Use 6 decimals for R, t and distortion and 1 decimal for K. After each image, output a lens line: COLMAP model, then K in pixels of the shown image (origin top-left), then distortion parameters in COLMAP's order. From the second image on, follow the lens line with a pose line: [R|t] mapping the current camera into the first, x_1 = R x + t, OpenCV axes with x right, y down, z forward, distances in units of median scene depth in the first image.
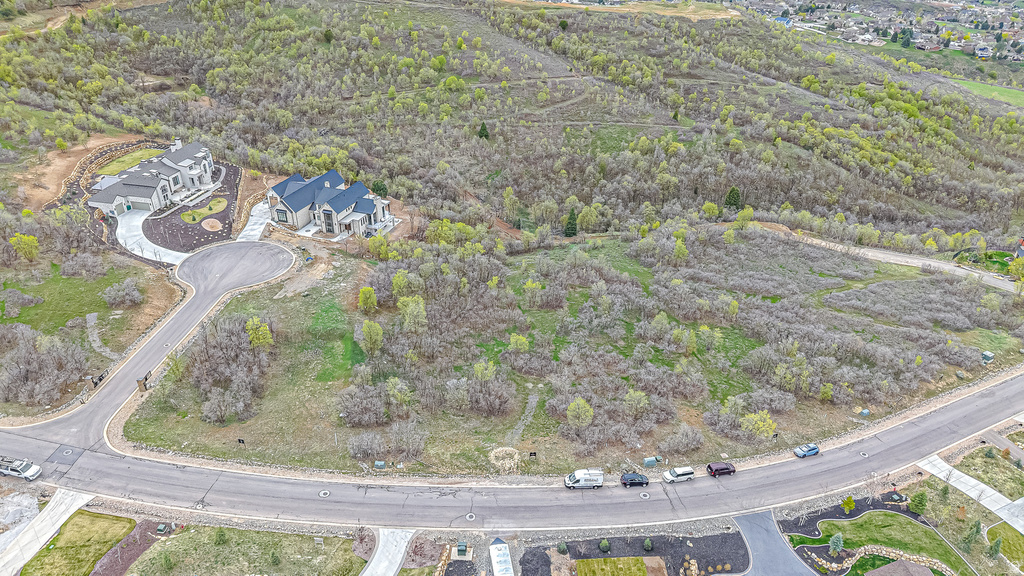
lens RADIAL K [[686.5, 0, 511.6], [0, 686.5, 288.5], [0, 0, 1]] dist [0.032699, -0.036899]
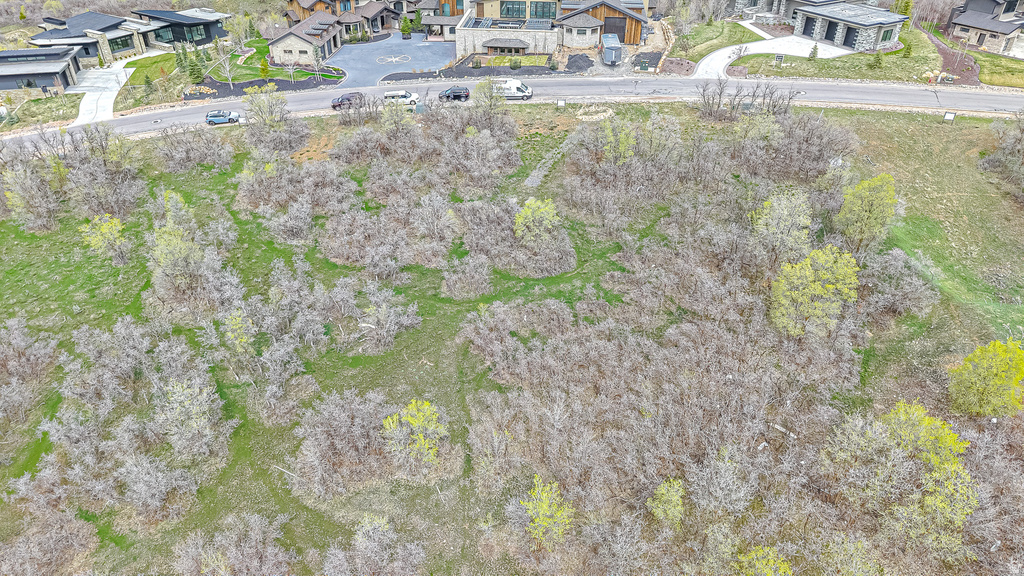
lens RADIAL K [[686.5, 0, 511.6], [0, 686.5, 288.5], [0, 0, 1]] dist [0.032699, -0.036899]
pose [[-0.980238, -0.120499, 0.156887, -0.044603], [0.087817, 0.445585, 0.890922, -0.265815], [-0.177261, 0.887093, -0.426198, 1.036552]]
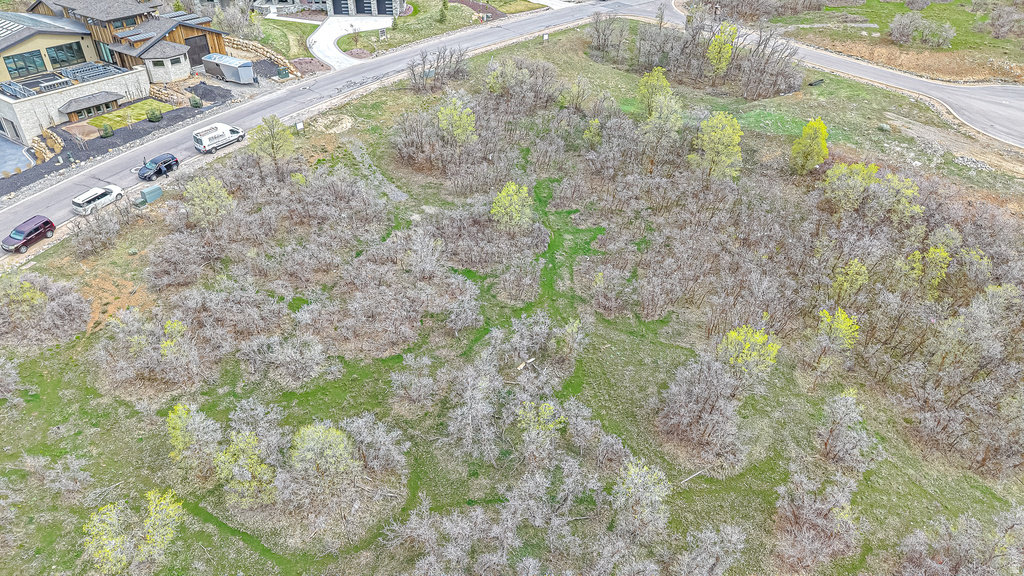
lens RADIAL K [[681.9, 0, 508.3], [0, 681.9, 303.6], [0, 0, 1]] dist [0.005308, -0.001019]
pose [[-0.657712, 0.427839, -0.619975, 0.283577], [-0.384192, 0.517416, 0.764642, -0.210256], [0.647928, 0.741104, -0.175938, 0.945856]]
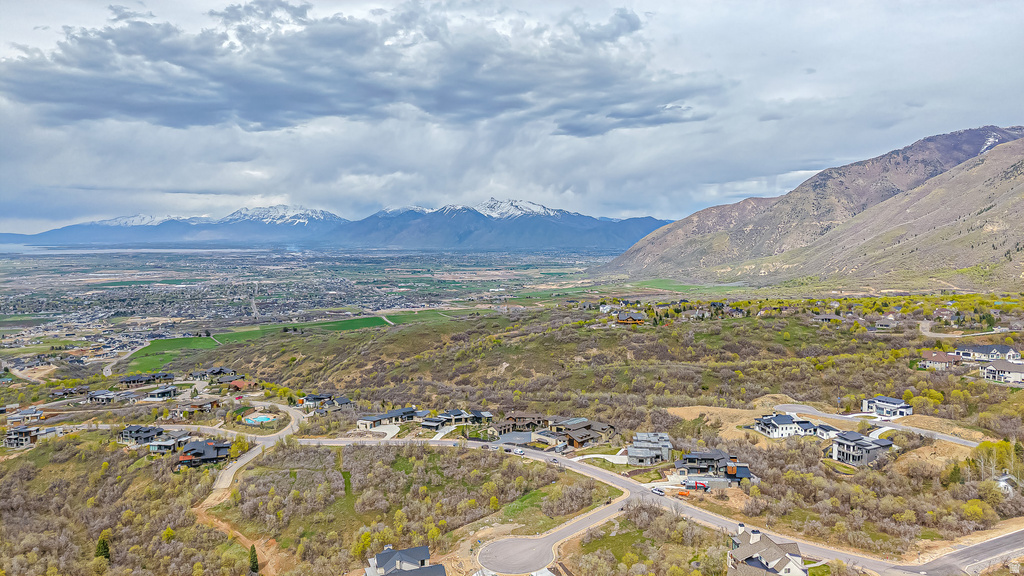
lens RADIAL K [[686.5, 0, 511.6], [0, 686.5, 288.5], [0, 0, 1]] dist [0.032699, -0.036899]
pose [[-0.664085, -0.070910, 0.744287, -1.457013], [0.362543, 0.840083, 0.403513, -1.108948], [-0.653875, 0.537803, -0.532179, 1.510880]]
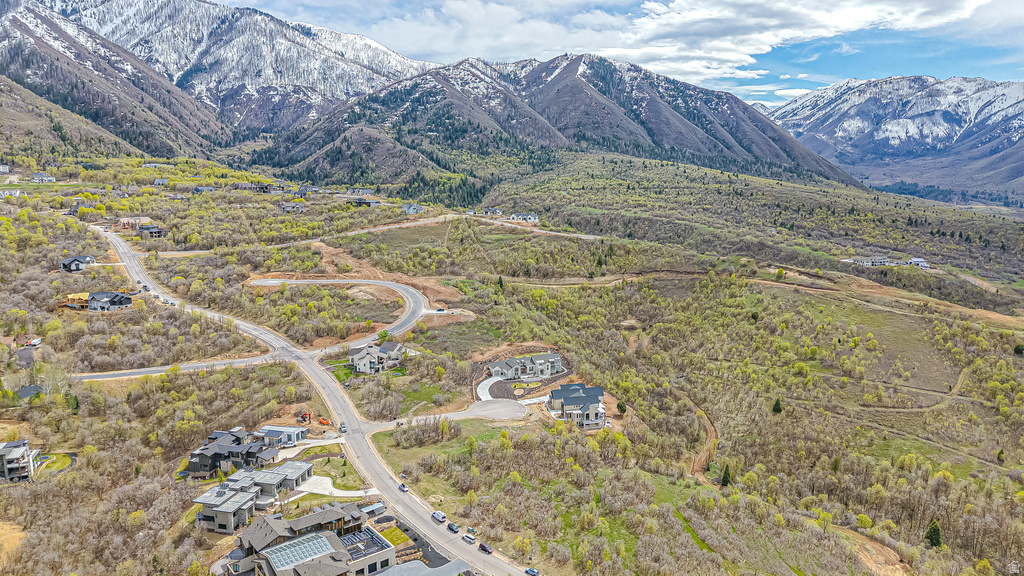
lens RADIAL K [[686.5, 0, 511.6], [0, 686.5, 288.5], [0, 0, 1]] dist [0.032699, -0.036899]
pose [[0.548071, 0.138168, -0.824941, 1.220201], [-0.414056, 0.901758, -0.124055, -0.120433], [0.726757, 0.409563, 0.551437, -0.198660]]
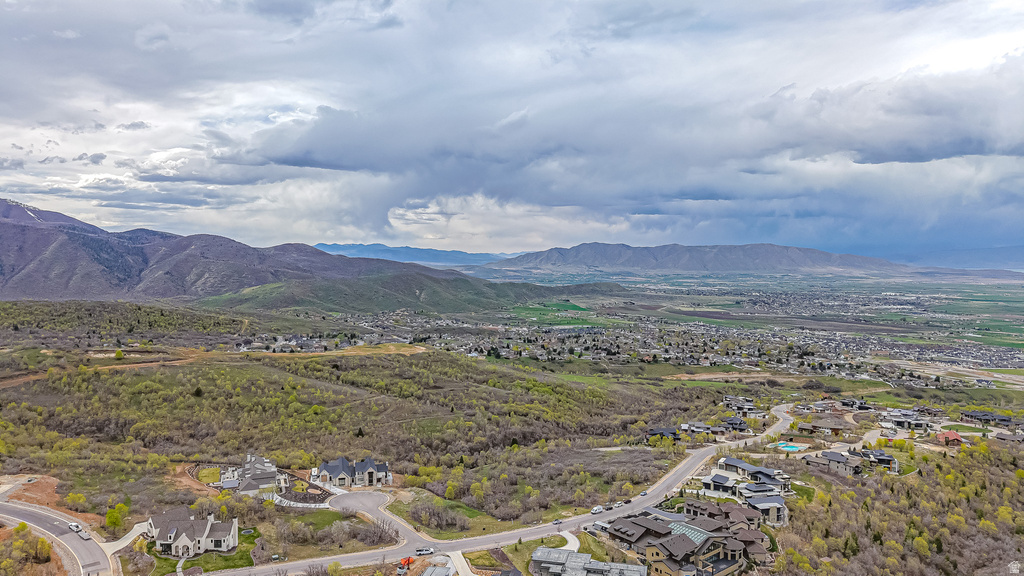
lens RADIAL K [[682.8, 0, 512.2], [0, 682.8, 290.3], [0, 0, 1]] dist [0.082441, -0.118492]
pose [[0.825624, -0.038157, 0.562929, -1.111943], [0.283301, 0.890859, -0.355121, 0.242449], [-0.487940, 0.452675, 0.746324, -0.863736]]
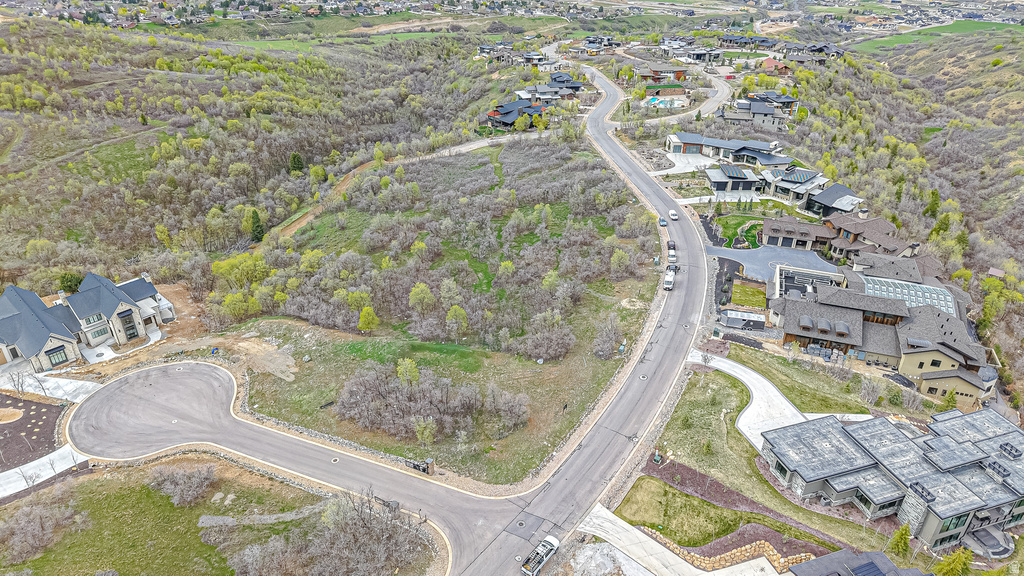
lens RADIAL K [[686.5, 0, 511.6], [0, 686.5, 288.5], [0, 0, 1]] dist [0.032699, -0.036899]
pose [[0.409028, -0.467194, 0.783853, -0.775452], [0.448883, 0.850894, 0.272917, -0.173973], [-0.794481, 0.240227, 0.557755, 0.284265]]
